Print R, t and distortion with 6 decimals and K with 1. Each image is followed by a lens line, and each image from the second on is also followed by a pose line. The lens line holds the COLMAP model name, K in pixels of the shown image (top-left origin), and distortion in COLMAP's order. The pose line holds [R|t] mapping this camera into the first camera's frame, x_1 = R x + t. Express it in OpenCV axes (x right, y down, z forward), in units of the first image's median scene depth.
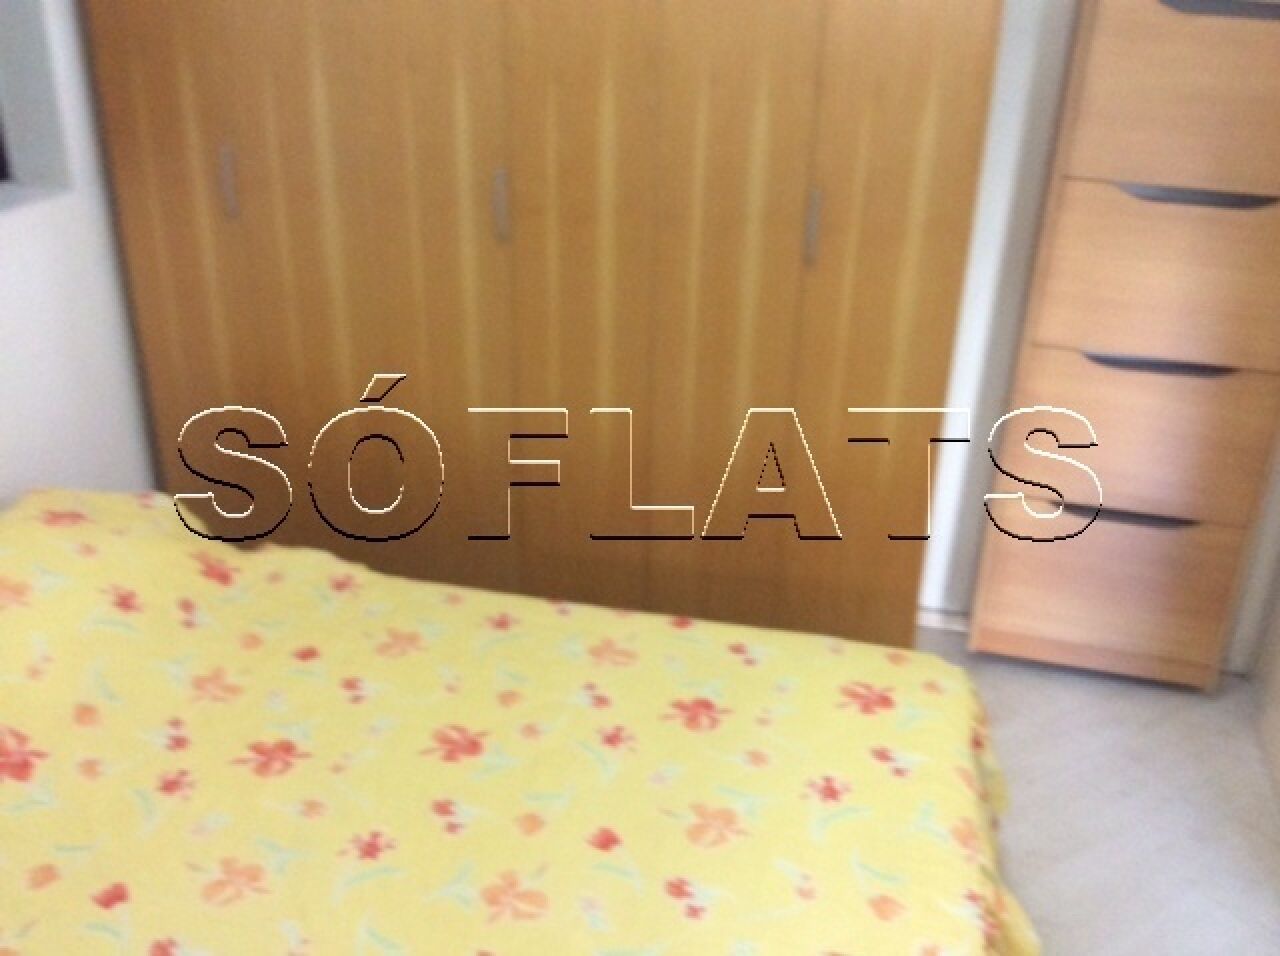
lens RADIAL K [[1175.2, 0, 635.9], [0, 1175.2, 490.8], [0, 0, 1]] dist [0.028078, 0.000000]
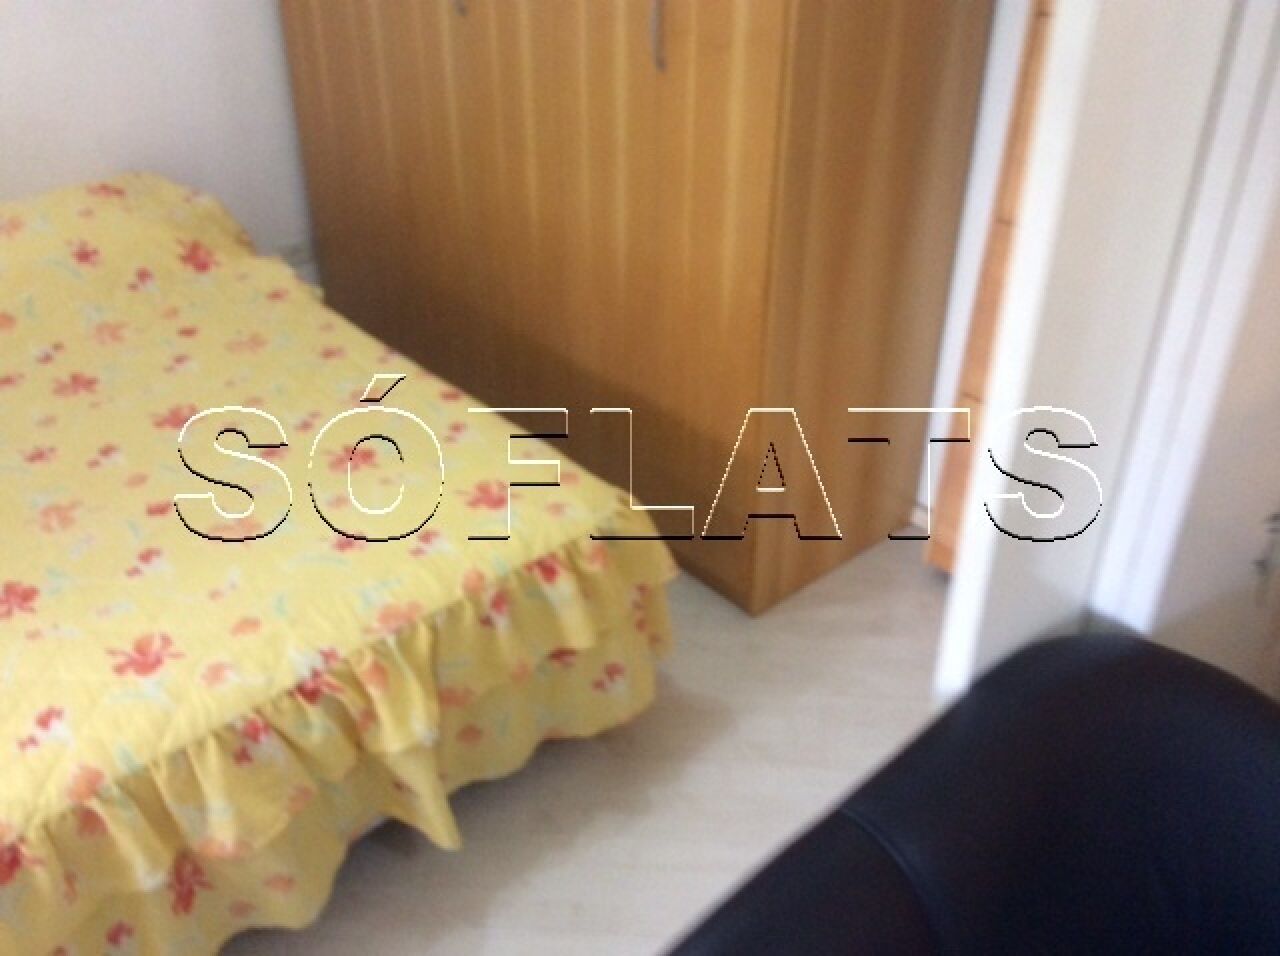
lens RADIAL K [[1175.2, 0, 631.2], [0, 1175.2, 456.8], [0, 0, 1]] dist [0.028078, 0.000000]
pose [[0.815173, 0.286369, -0.503474, 0.746727], [-0.233813, 0.957953, 0.166305, -0.049453], [0.529929, -0.017849, 0.847854, 0.194225]]
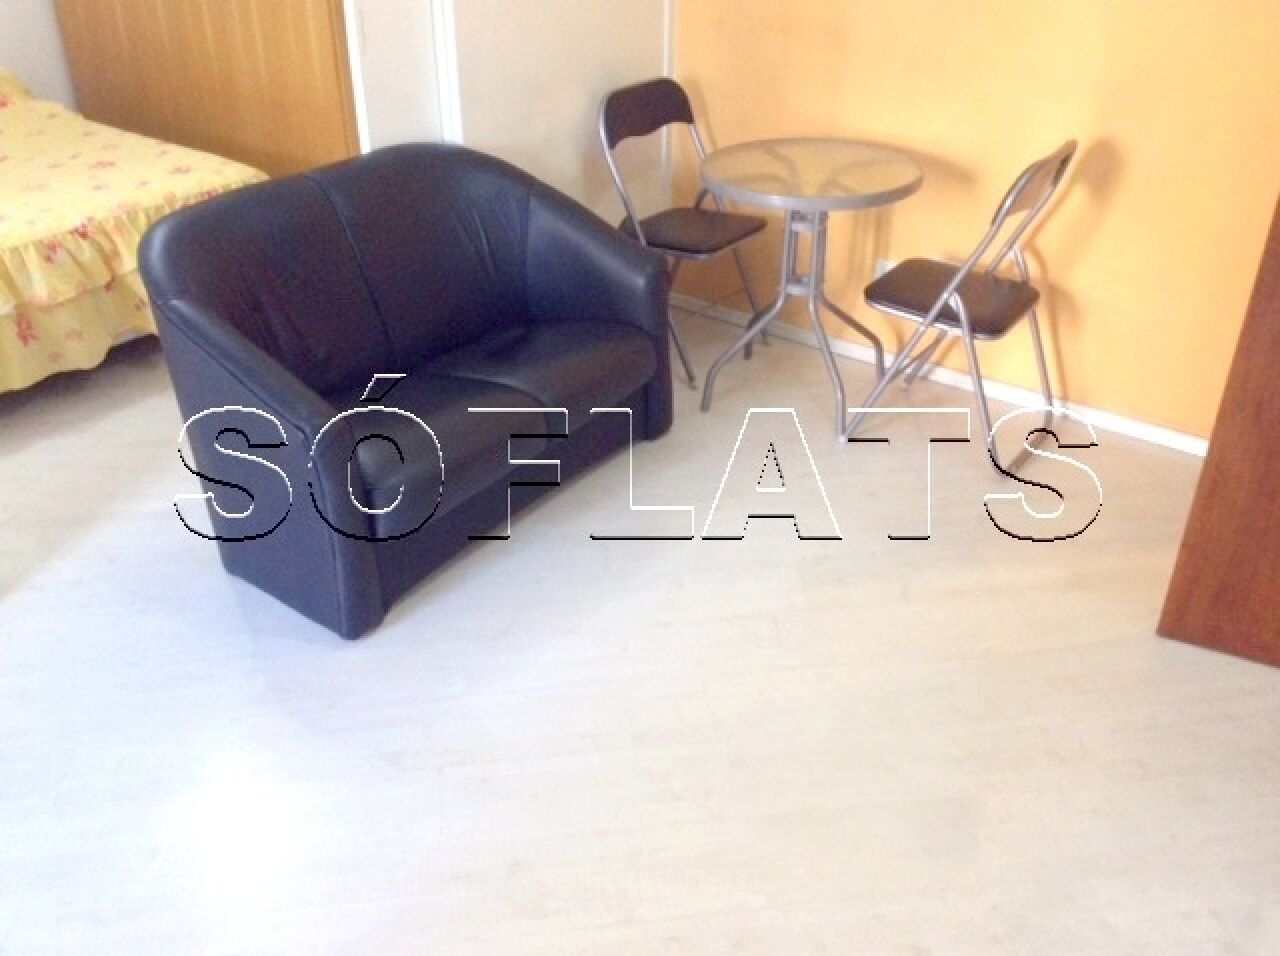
lens RADIAL K [[1175.2, 0, 632.2], [0, 1175.2, 476.3], [0, 0, 1]] dist [0.028078, 0.000000]
pose [[0.899182, 0.192941, -0.392741, 1.572499], [-0.158577, 0.980212, 0.118483, 0.299288], [0.407830, -0.044258, 0.911985, -0.416346]]
